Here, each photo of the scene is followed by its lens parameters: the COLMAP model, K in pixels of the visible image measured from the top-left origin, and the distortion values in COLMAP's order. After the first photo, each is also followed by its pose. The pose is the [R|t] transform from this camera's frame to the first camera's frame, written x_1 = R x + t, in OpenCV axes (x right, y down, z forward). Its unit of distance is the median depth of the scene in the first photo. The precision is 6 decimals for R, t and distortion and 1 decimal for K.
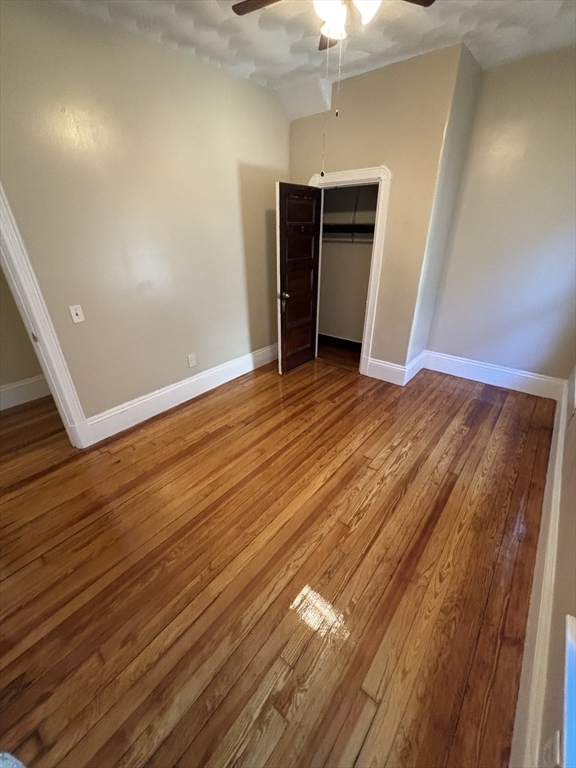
lens RADIAL K [[312.4, 0, 284.5], [0, 312.4, 380.5], [0, 0, 1]] dist [-0.002045, -0.001940]
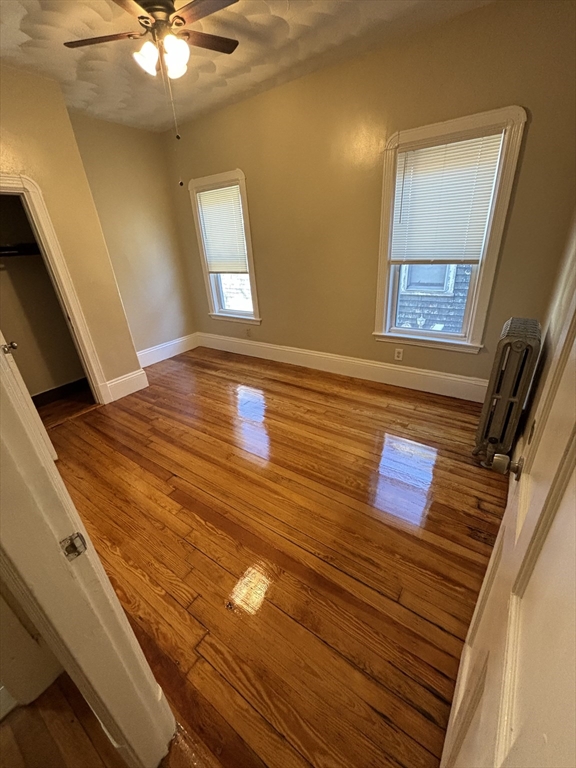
lens RADIAL K [[312.4, 0, 286.1], [0, 312.4, 383.6], [0, 0, 1]] dist [-0.002045, -0.001940]
pose [[-0.085212, -0.403555, 0.910979, -0.878711], [0.497254, 0.775077, 0.389864, -0.237254], [-0.863410, 0.486209, 0.134623, 0.599735]]
